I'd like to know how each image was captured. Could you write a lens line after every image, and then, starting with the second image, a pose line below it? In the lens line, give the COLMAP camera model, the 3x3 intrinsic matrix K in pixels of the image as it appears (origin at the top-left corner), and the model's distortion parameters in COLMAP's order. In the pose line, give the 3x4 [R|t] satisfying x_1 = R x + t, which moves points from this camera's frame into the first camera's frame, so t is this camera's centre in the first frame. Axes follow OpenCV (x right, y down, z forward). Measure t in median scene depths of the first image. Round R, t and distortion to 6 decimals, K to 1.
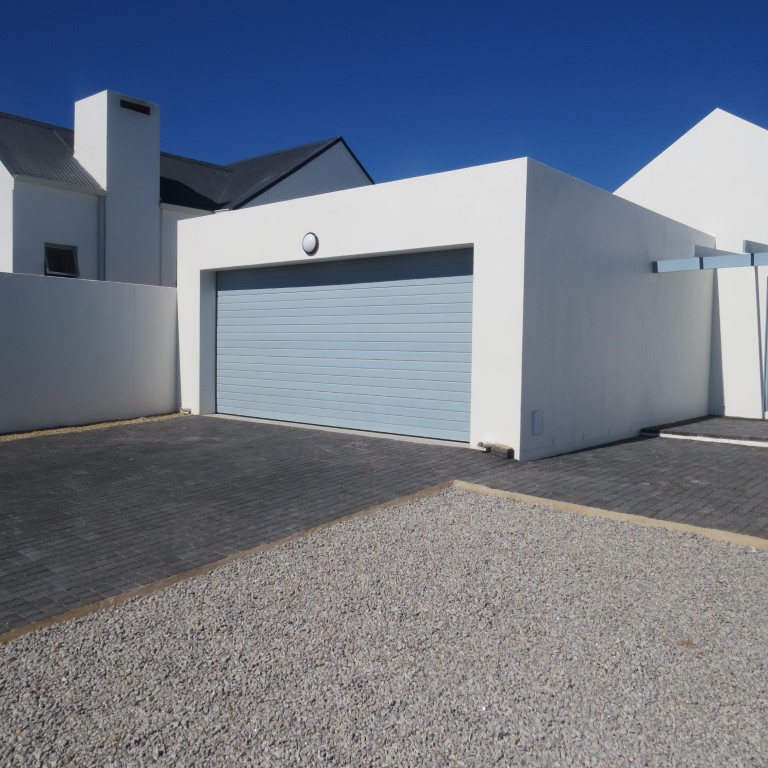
lens RADIAL K [[731.2, 0, 386.5], [0, 731.2, 379.3], [0, 0, 1]] dist [-0.018065, 0.000000]
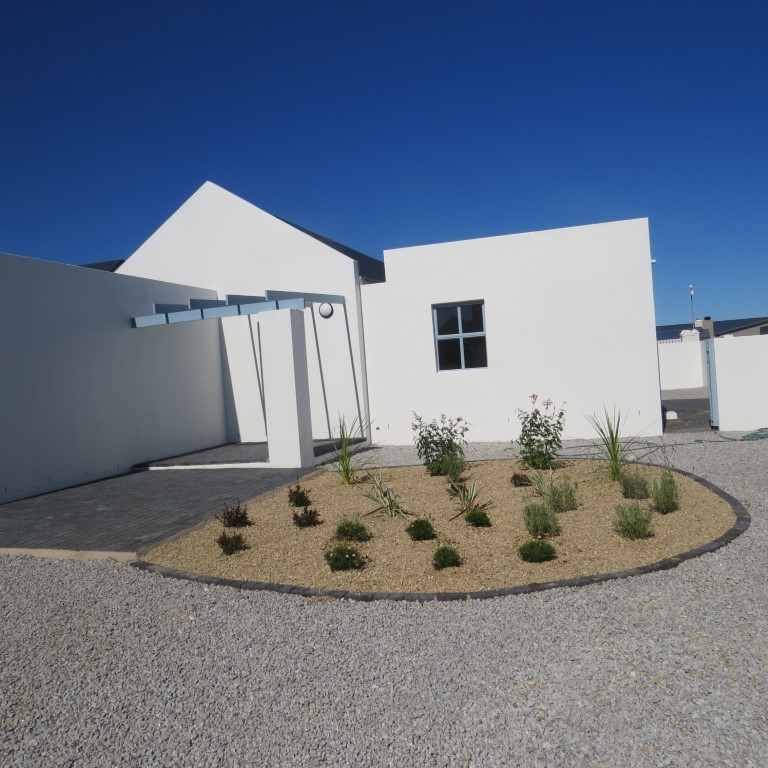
lens RADIAL K [[731.2, 0, 382.0], [0, 731.2, 385.7], [0, 0, 1]] dist [-0.018065, 0.000000]
pose [[0.916669, -0.087786, 0.389888, 0.286284], [0.102640, 0.994567, -0.017383, 0.004702], [-0.386243, 0.055953, 0.920698, -0.215950]]
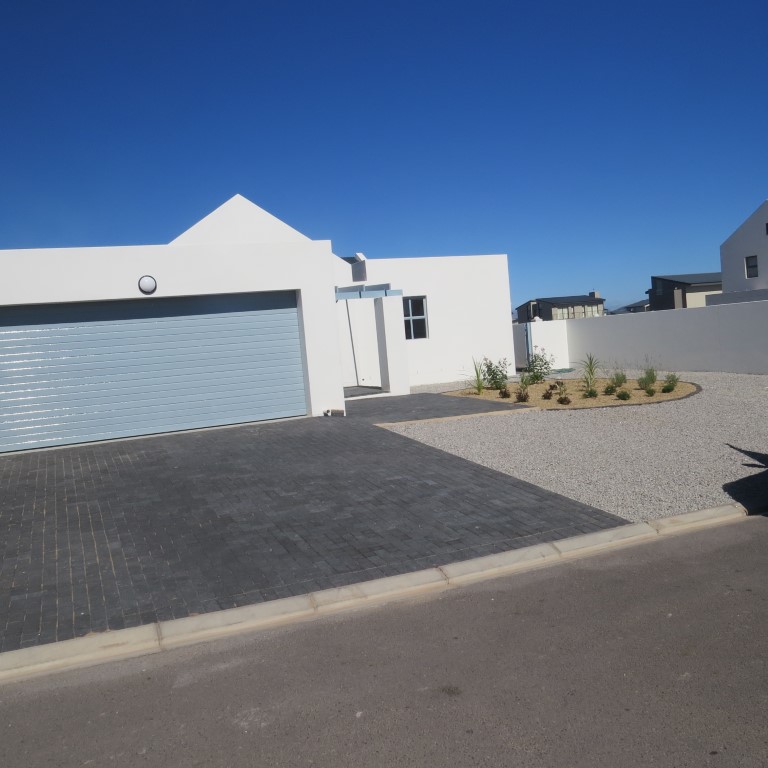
lens RADIAL K [[731.2, 0, 376.3], [0, 731.2, 387.1], [0, 0, 1]] dist [-0.018065, 0.000000]
pose [[0.437970, -0.111927, 0.891995, -1.034669], [0.128334, 0.989841, 0.061193, -0.040976], [-0.889783, 0.087673, 0.447885, 0.130056]]
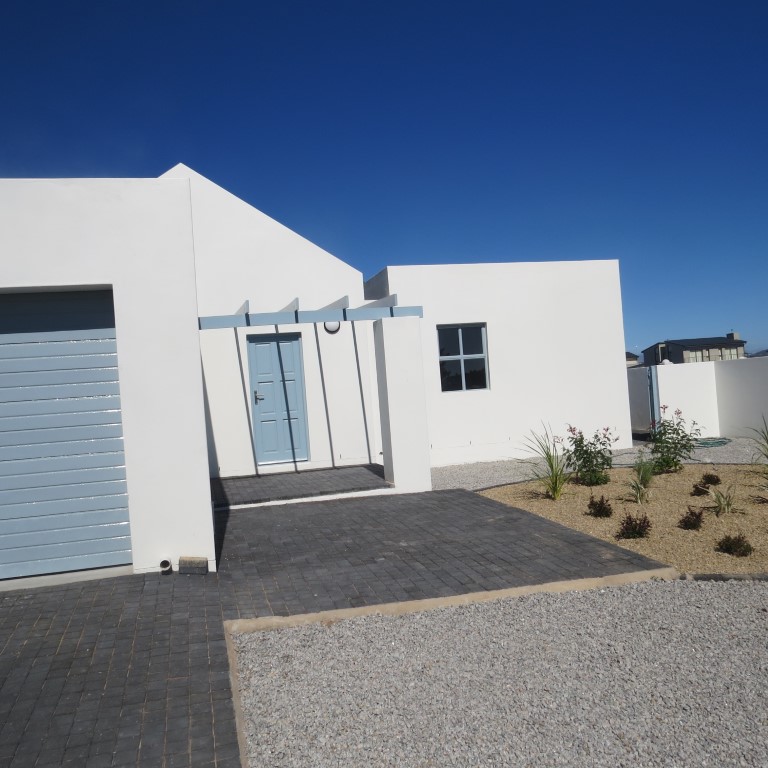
lens RADIAL K [[731.2, 0, 383.5], [0, 731.2, 382.3], [0, 0, 1]] dist [-0.018065, 0.000000]
pose [[0.570565, -0.048448, 0.819822, -0.259664], [0.116276, 0.992968, -0.022243, -0.036792], [-0.812979, 0.108017, 0.572186, 0.322177]]
